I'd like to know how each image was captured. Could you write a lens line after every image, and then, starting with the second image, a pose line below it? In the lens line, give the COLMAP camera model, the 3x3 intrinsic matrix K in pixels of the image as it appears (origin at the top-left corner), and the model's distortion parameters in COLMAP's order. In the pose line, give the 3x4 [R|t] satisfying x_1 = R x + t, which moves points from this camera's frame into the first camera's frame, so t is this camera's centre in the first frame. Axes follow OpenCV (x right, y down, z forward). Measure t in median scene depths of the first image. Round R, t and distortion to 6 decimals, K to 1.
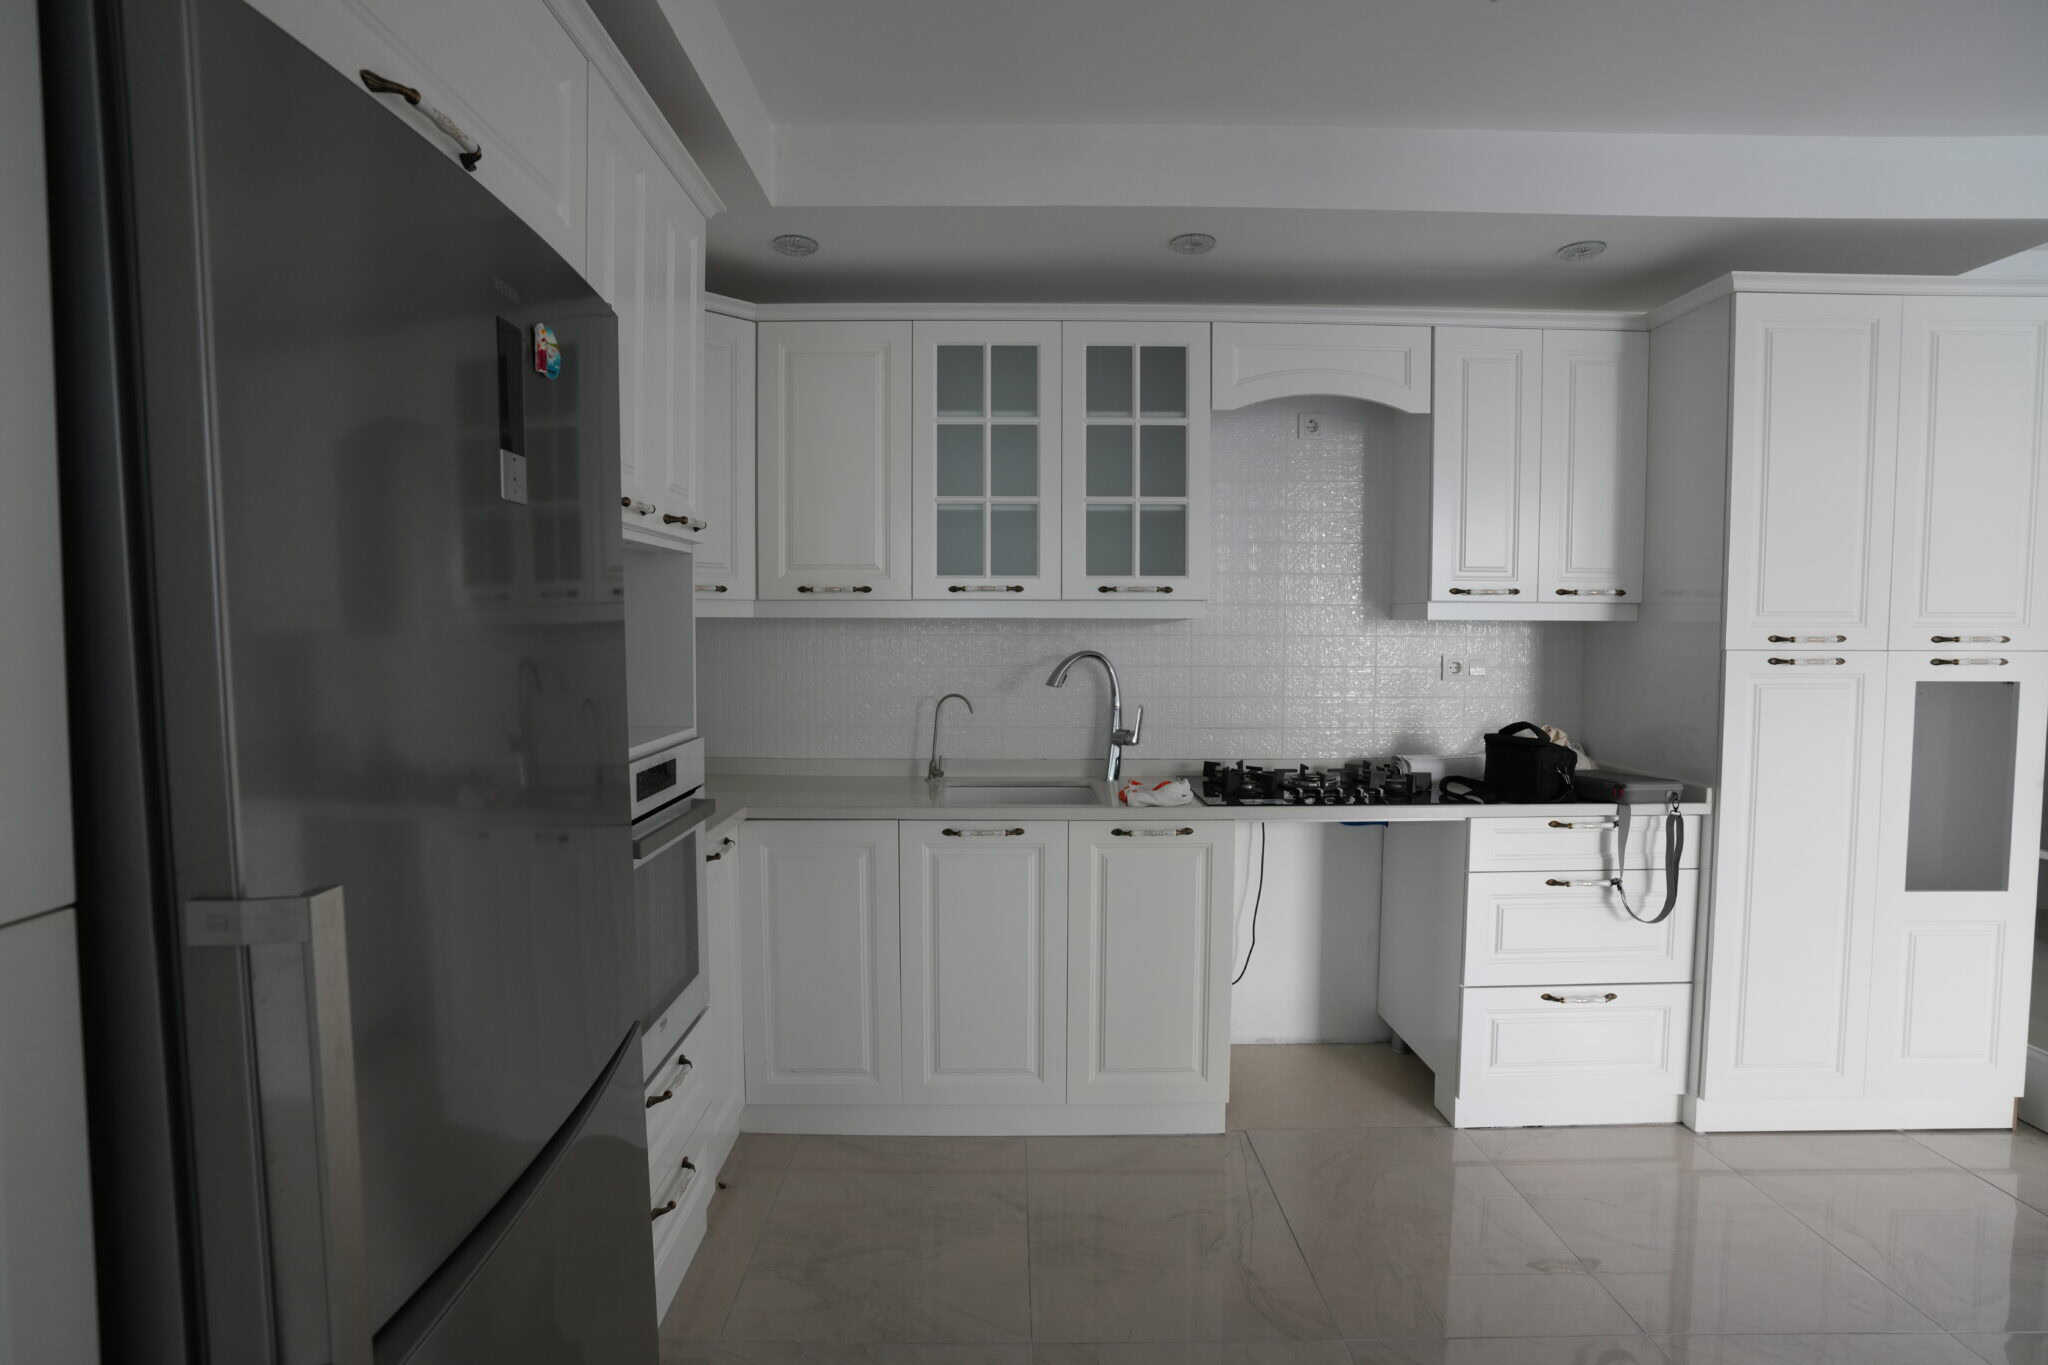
lens RADIAL K [[1008.2, 0, 1019.6], [0, 1008.2, 678.4], [0, 0, 1]] dist [-0.085819, 0.044289]
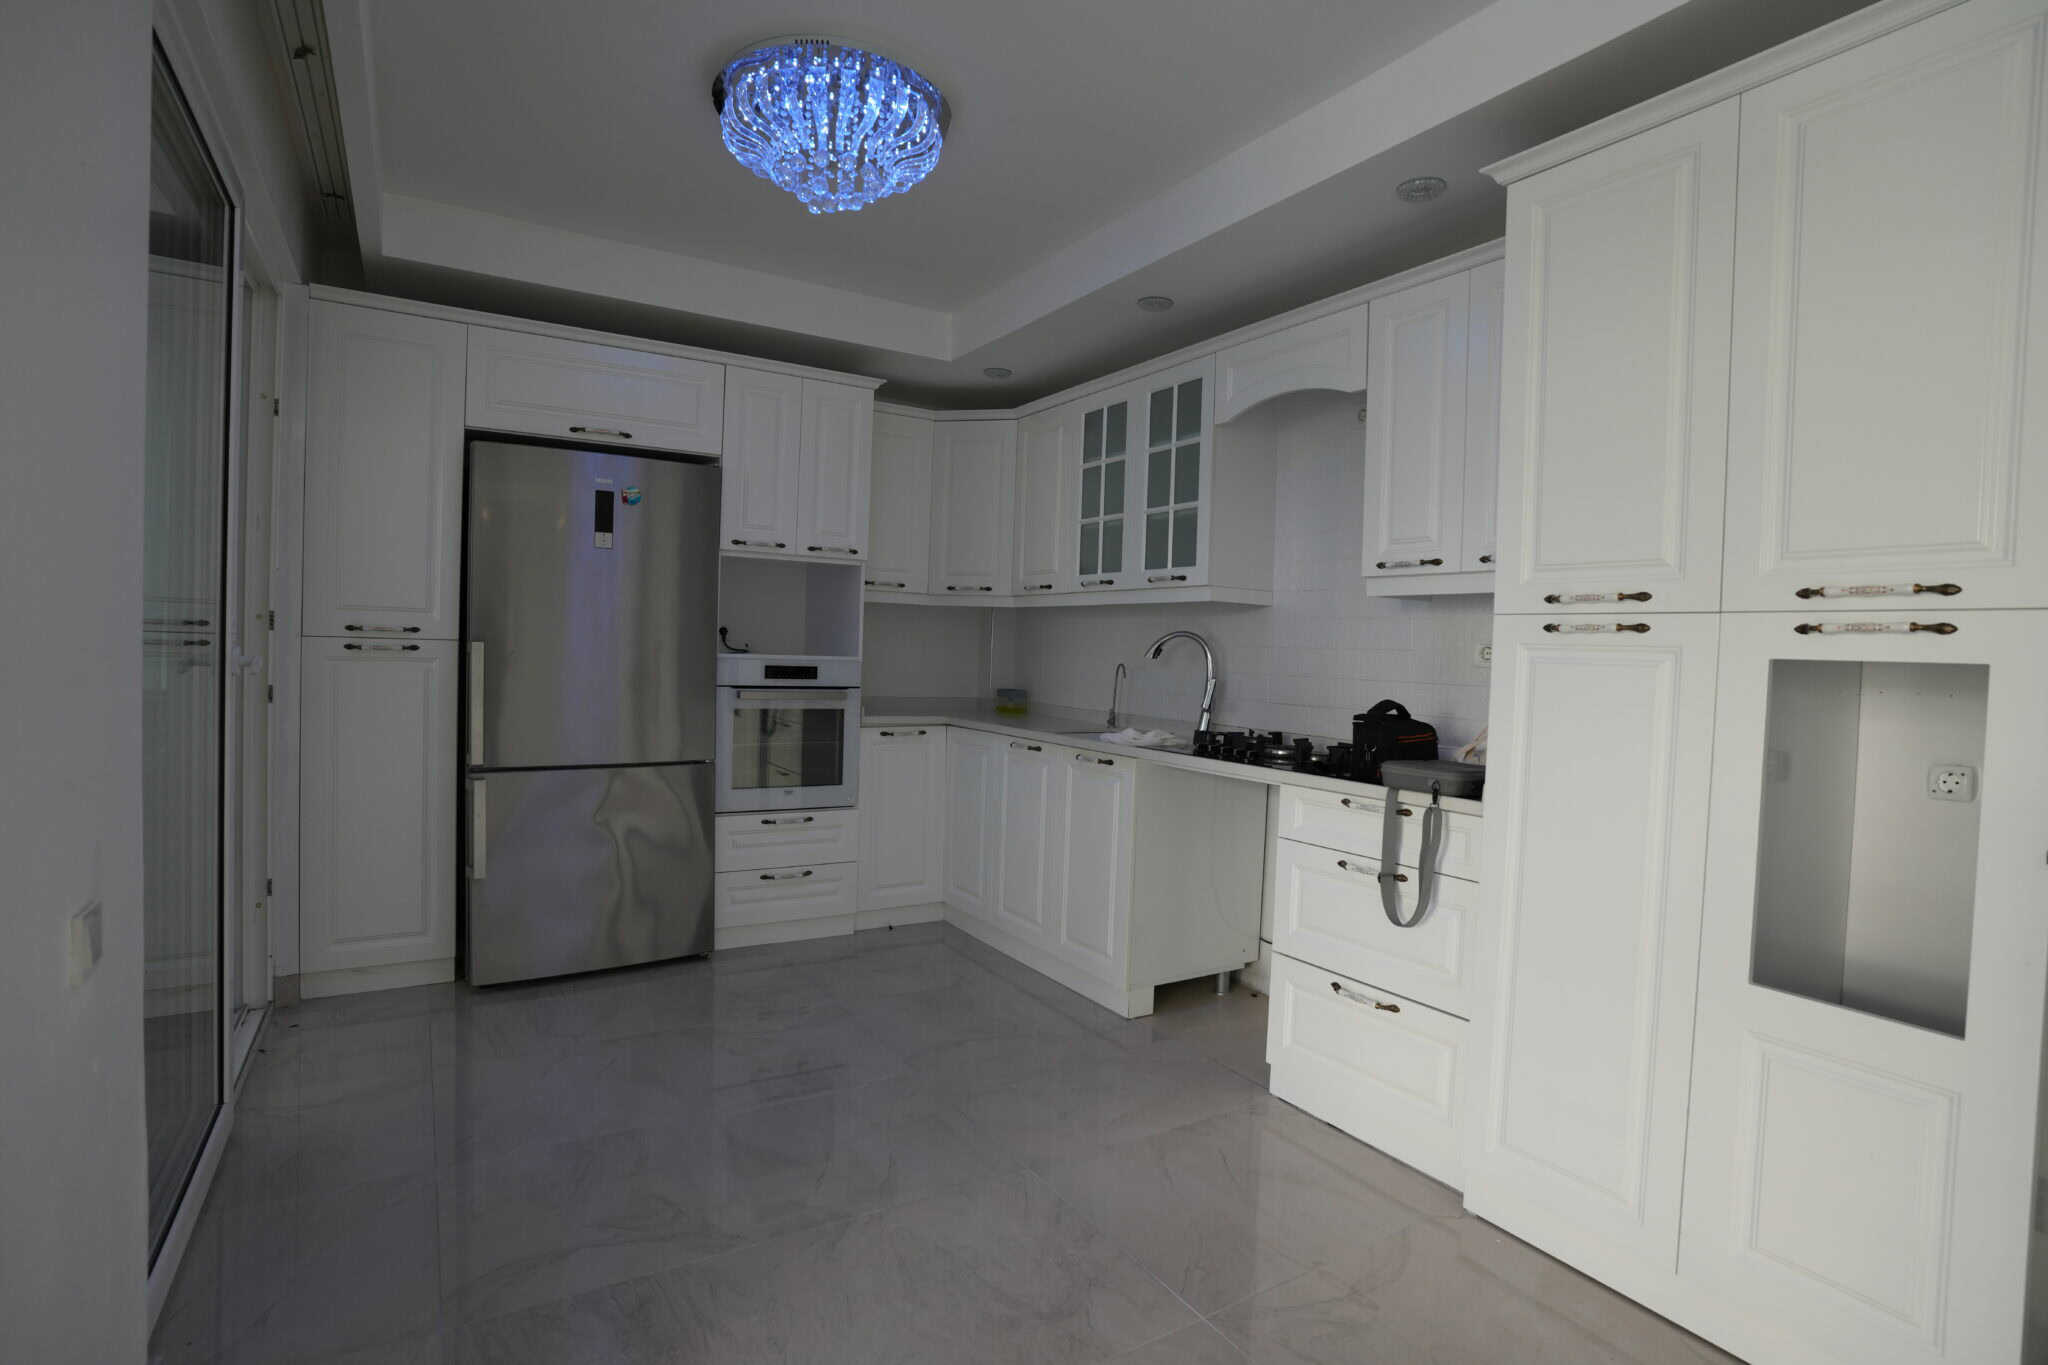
lens RADIAL K [[1008.2, 0, 1019.6], [0, 1008.2, 678.4], [0, 0, 1]] dist [-0.085819, 0.044289]
pose [[0.510824, 0.039520, -0.858776, 1.112648], [-0.078042, 0.996950, -0.000543, 0.050036], [0.856136, 0.067298, 0.512350, 0.213529]]
